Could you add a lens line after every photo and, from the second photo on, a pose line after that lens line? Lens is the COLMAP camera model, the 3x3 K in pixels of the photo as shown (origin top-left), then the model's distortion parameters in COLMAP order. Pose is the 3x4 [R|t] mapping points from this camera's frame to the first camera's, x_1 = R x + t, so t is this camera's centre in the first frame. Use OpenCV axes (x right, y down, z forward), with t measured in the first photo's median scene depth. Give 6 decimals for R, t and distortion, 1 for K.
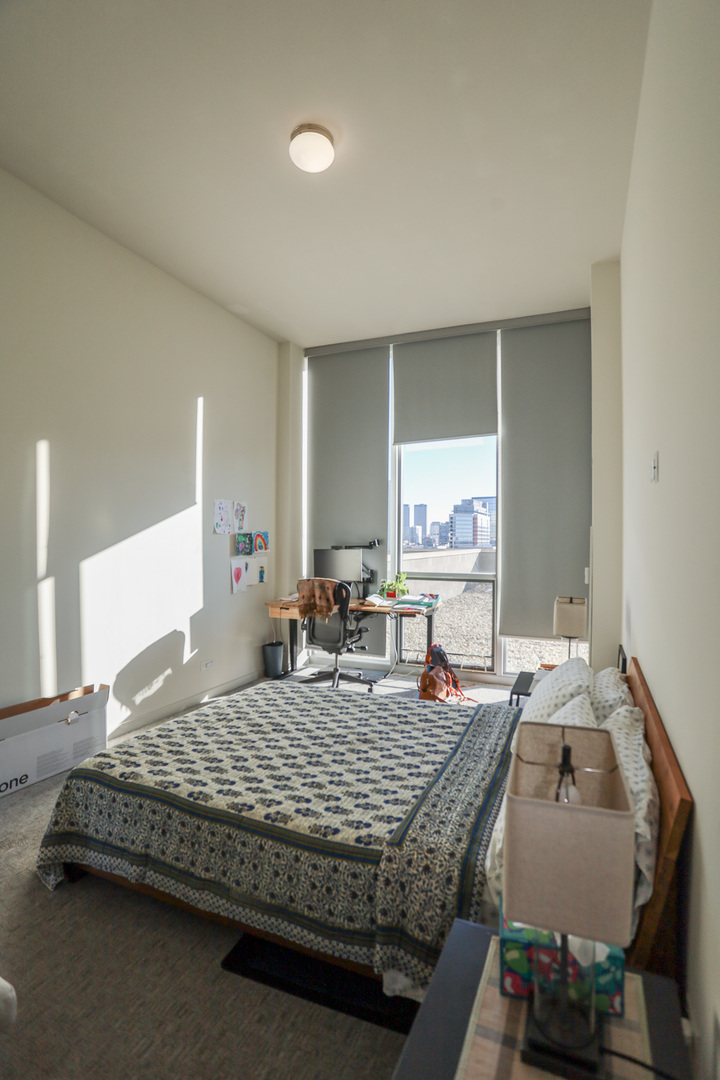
lens RADIAL K [[537.7, 0, 366.6], [0, 537.7, 543.0], [0, 0, 1]] dist [-0.056905, 0.019838]
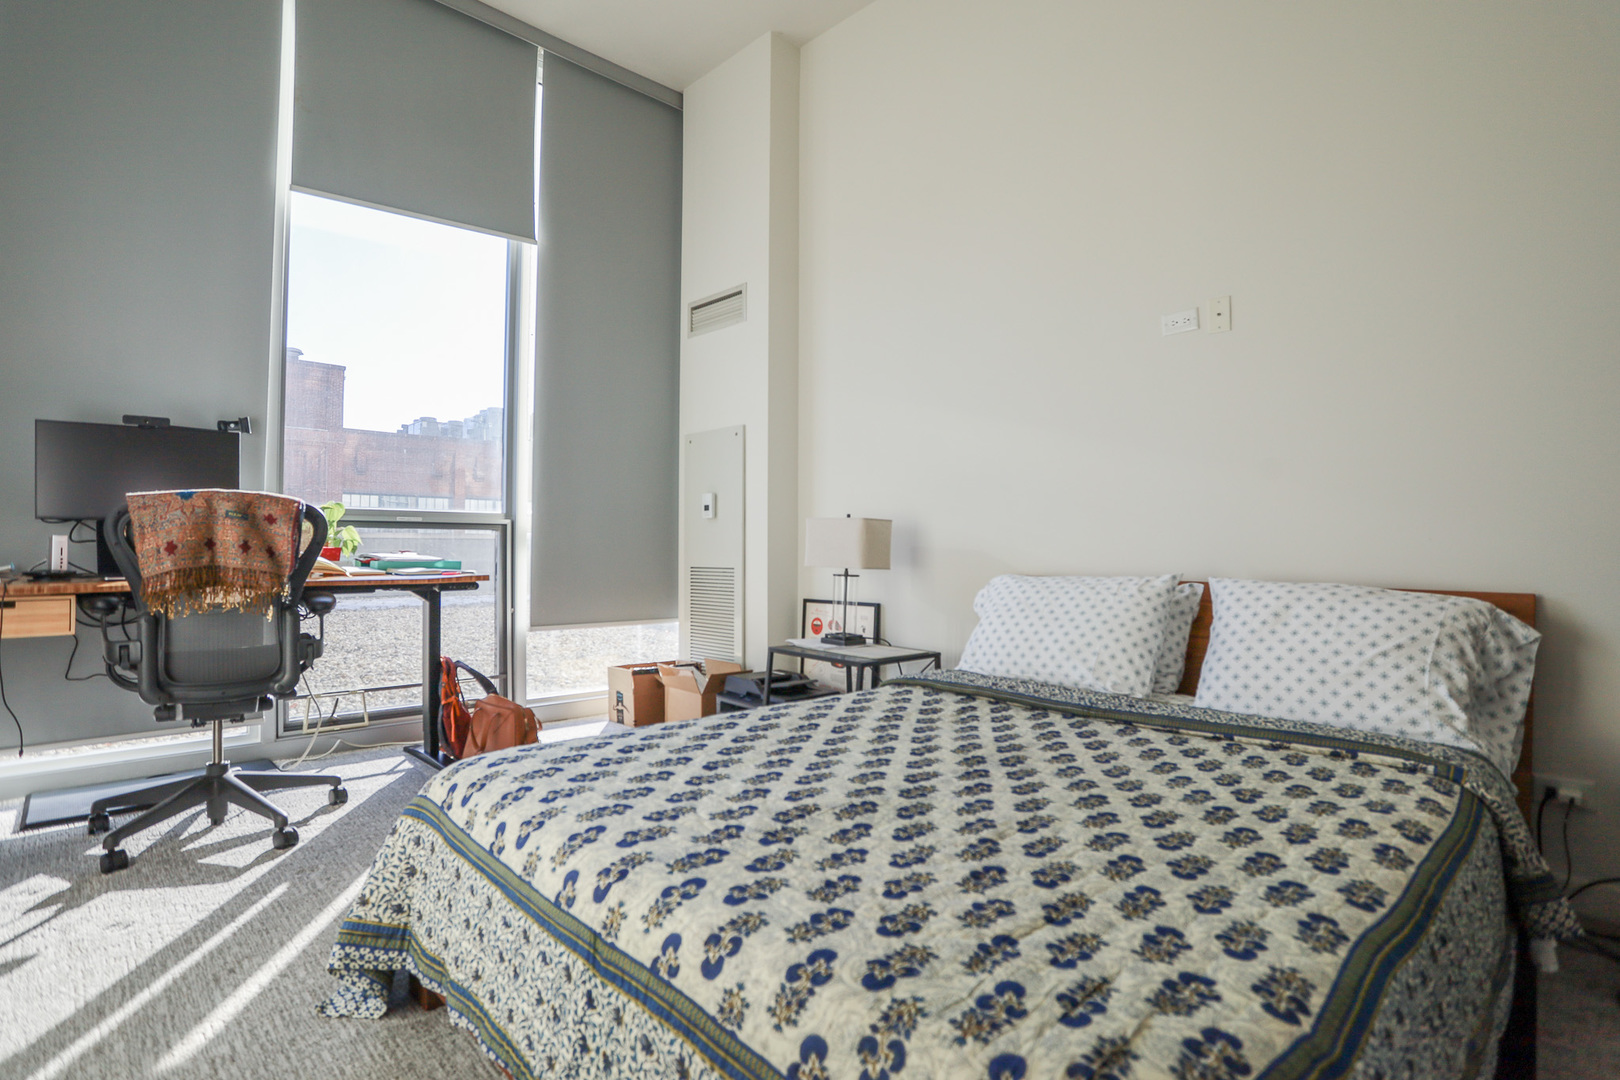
lens RADIAL K [[806.5, 0, 813.9], [0, 806.5, 542.3], [0, 0, 1]] dist [-0.056905, 0.019838]
pose [[0.372486, 0.003315, 0.928032, -0.695964], [0.007461, 0.999951, -0.006566, 0.179047], [-0.928008, 0.009370, 0.372443, 0.845787]]
